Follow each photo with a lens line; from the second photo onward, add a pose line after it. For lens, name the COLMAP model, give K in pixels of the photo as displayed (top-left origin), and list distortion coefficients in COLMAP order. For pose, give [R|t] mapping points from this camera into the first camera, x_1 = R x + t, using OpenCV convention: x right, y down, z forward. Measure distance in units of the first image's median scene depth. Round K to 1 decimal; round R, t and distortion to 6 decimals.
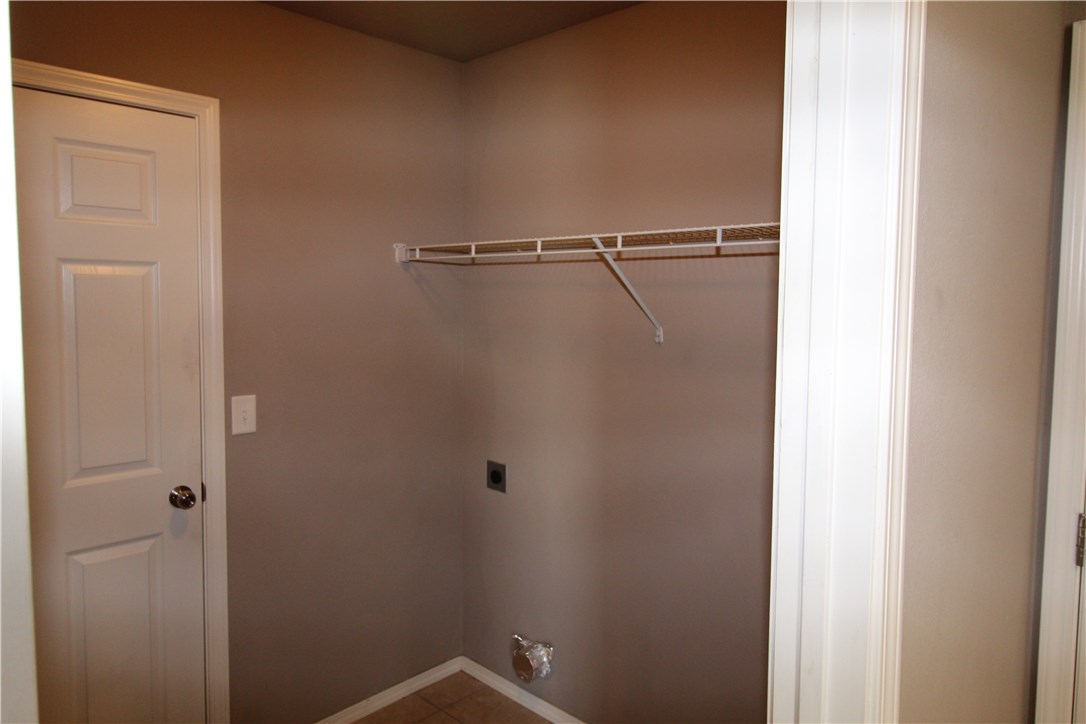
lens RADIAL K [[723.3, 0, 543.0], [0, 723.3, 337.8], [0, 0, 1]] dist [0.008903, -0.008625]
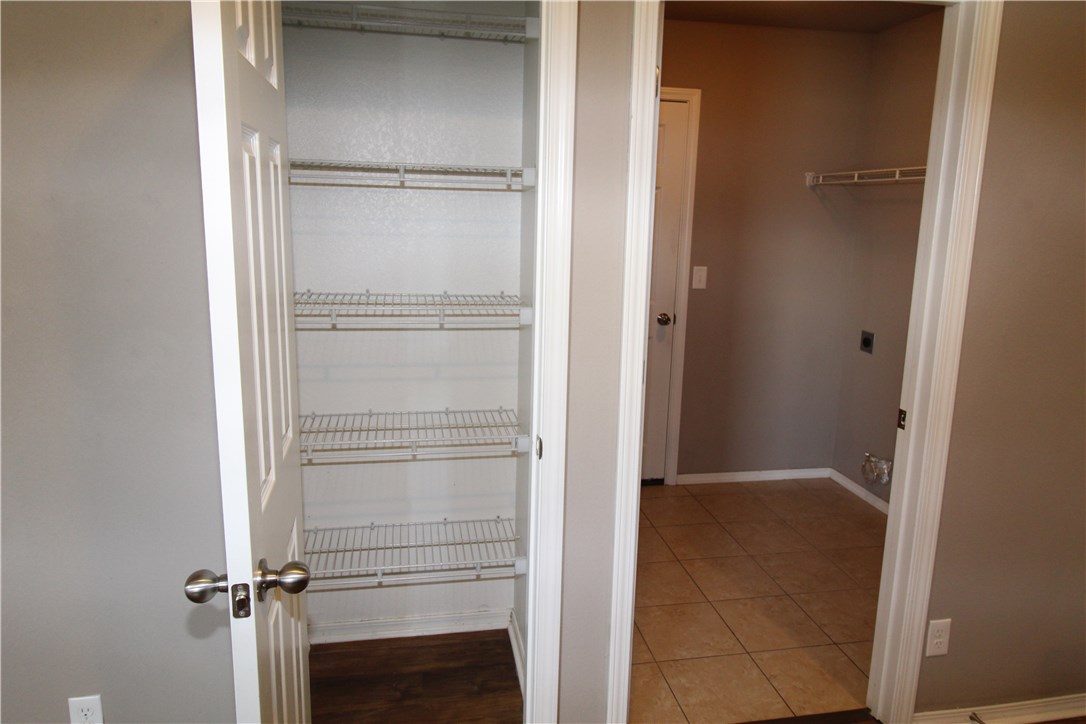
lens RADIAL K [[723.3, 0, 544.6], [0, 723.3, 336.5], [0, 0, 1]] dist [0.008903, -0.008625]
pose [[0.814498, 0.113818, -0.568892, 0.232536], [-0.057282, 0.991553, 0.116366, 0.057300], [0.577331, -0.062193, 0.814138, -0.512863]]
